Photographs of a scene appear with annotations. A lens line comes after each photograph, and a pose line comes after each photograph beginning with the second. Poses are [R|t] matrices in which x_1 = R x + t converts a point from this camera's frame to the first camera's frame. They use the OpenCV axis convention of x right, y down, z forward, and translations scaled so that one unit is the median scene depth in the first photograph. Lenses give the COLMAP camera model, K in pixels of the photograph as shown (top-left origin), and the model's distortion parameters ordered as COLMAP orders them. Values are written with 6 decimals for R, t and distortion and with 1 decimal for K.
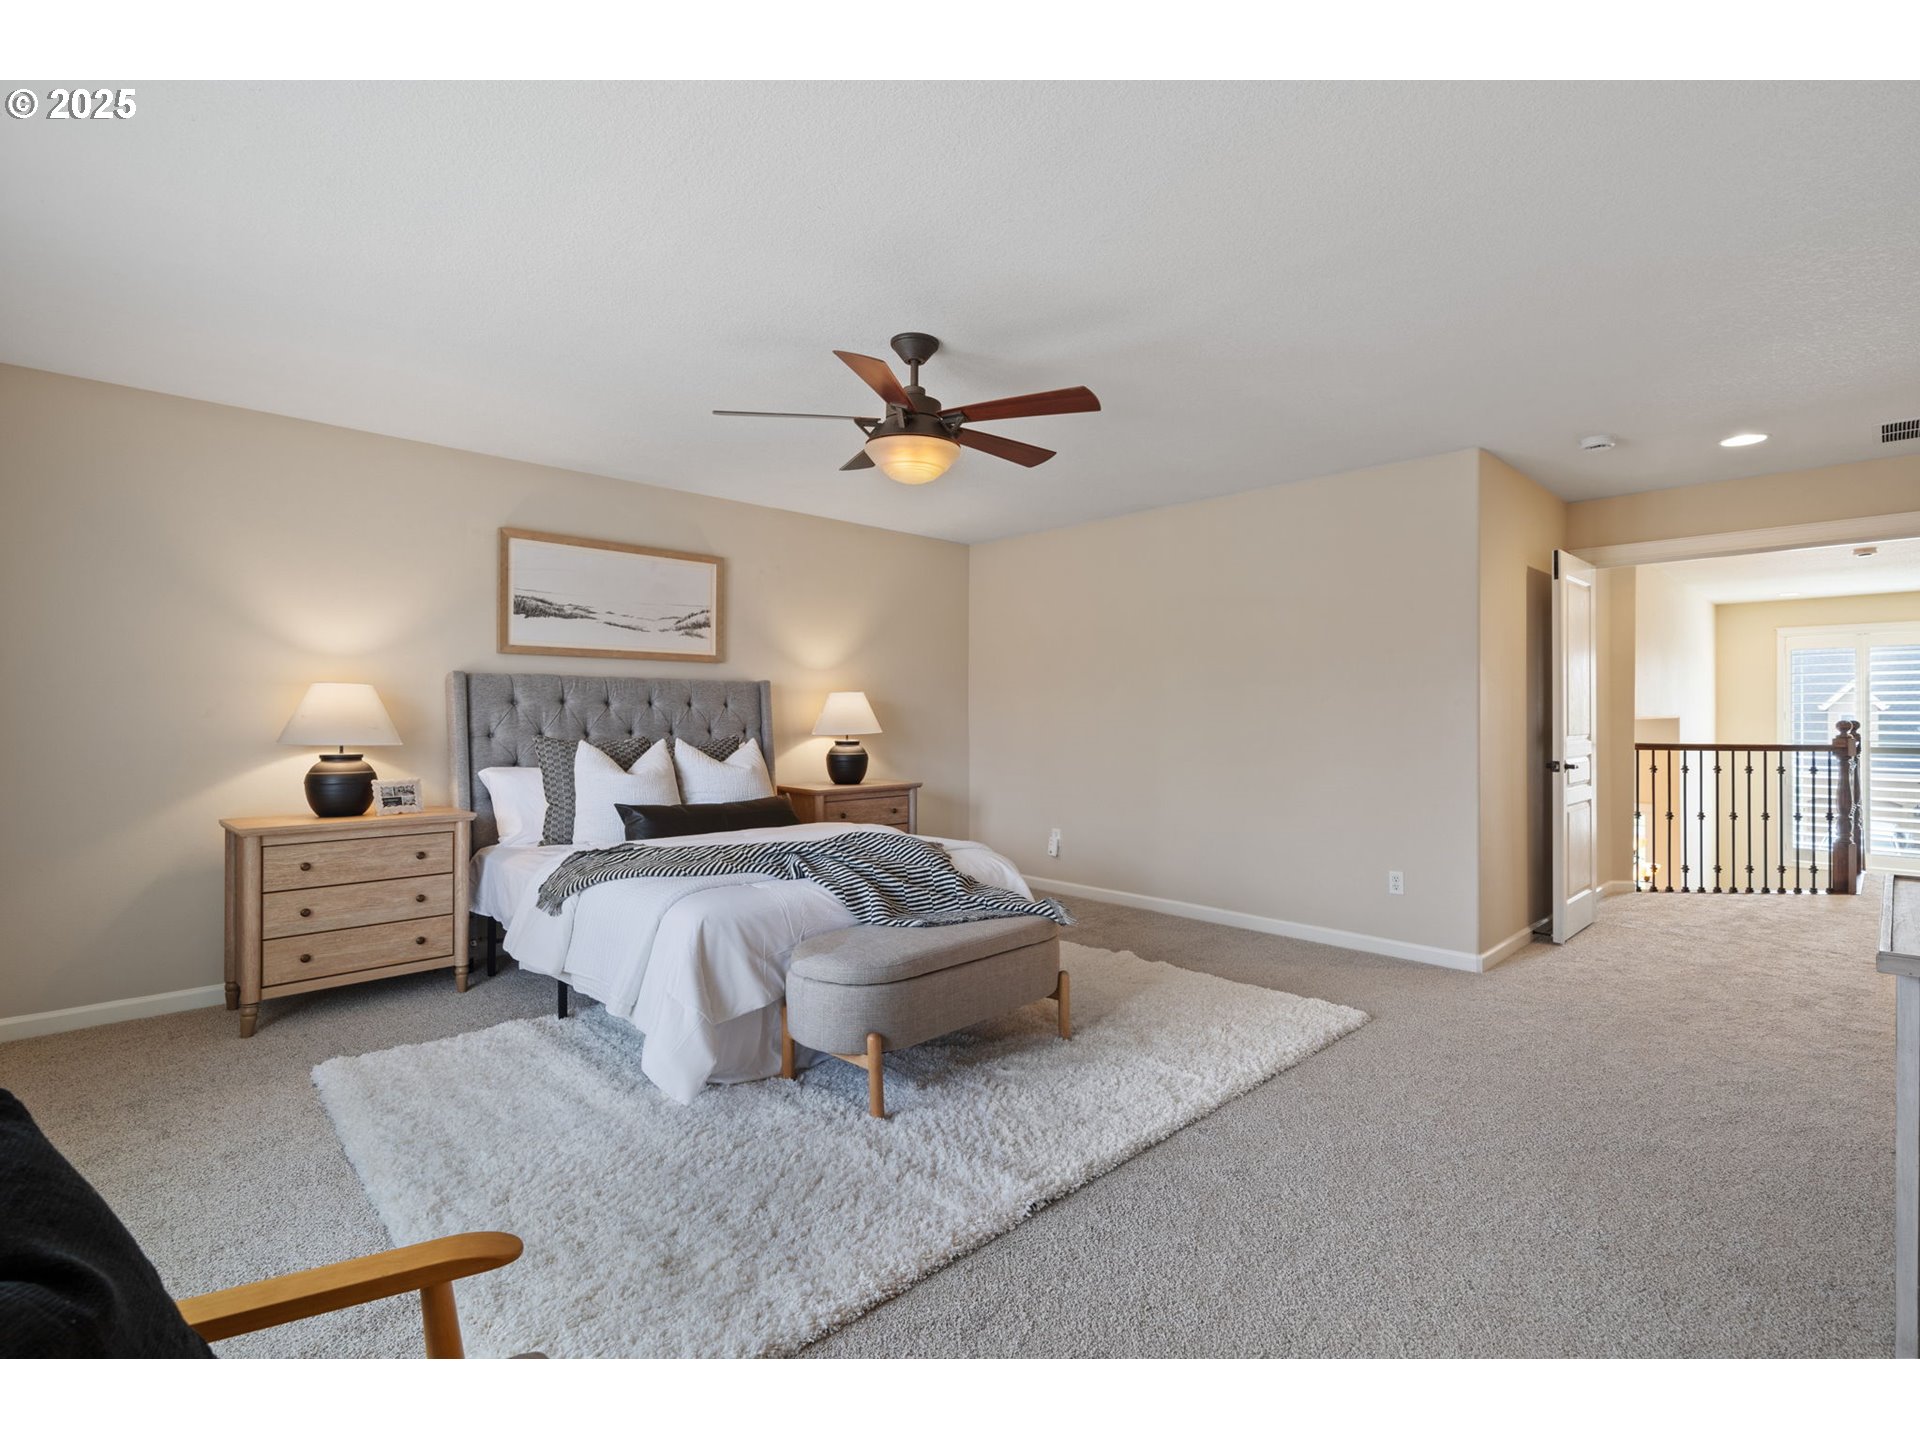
lens RADIAL K [[881.6, 0, 959.5], [0, 881.6, 723.7], [0, 0, 1]] dist [0.003319, 0.000514]
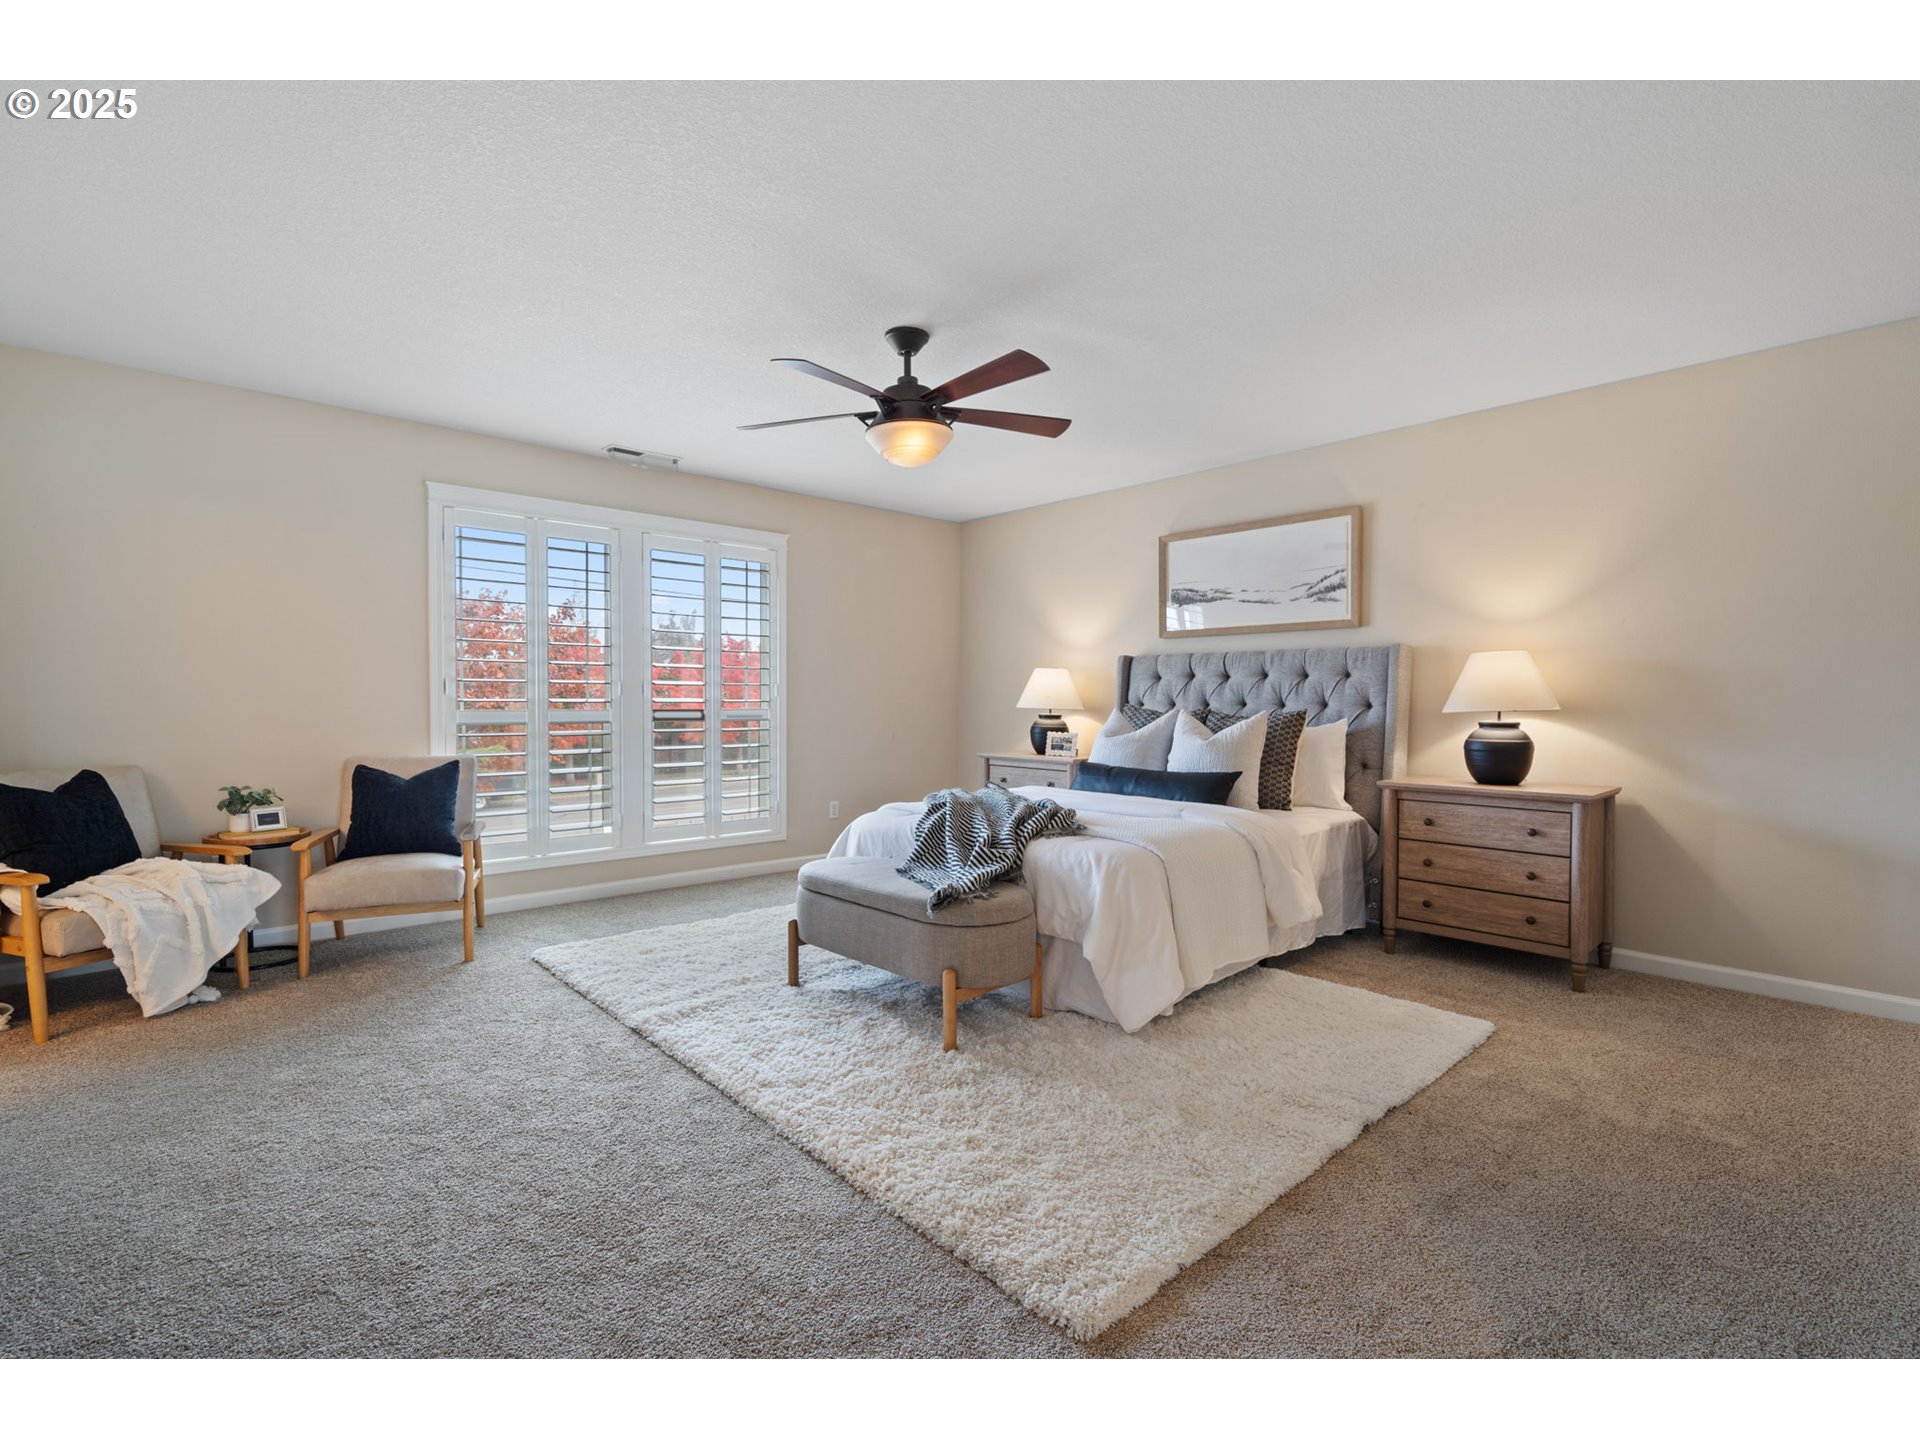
lens RADIAL K [[881.6, 0, 959.3], [0, 881.6, 704.4], [0, 0, 1]] dist [0.003319, 0.000514]
pose [[-0.005134, 0.012490, -0.999909, 0.622275], [-0.005082, 0.999909, 0.012516, -0.000980], [0.999974, 0.005145, -0.005070, 0.625482]]
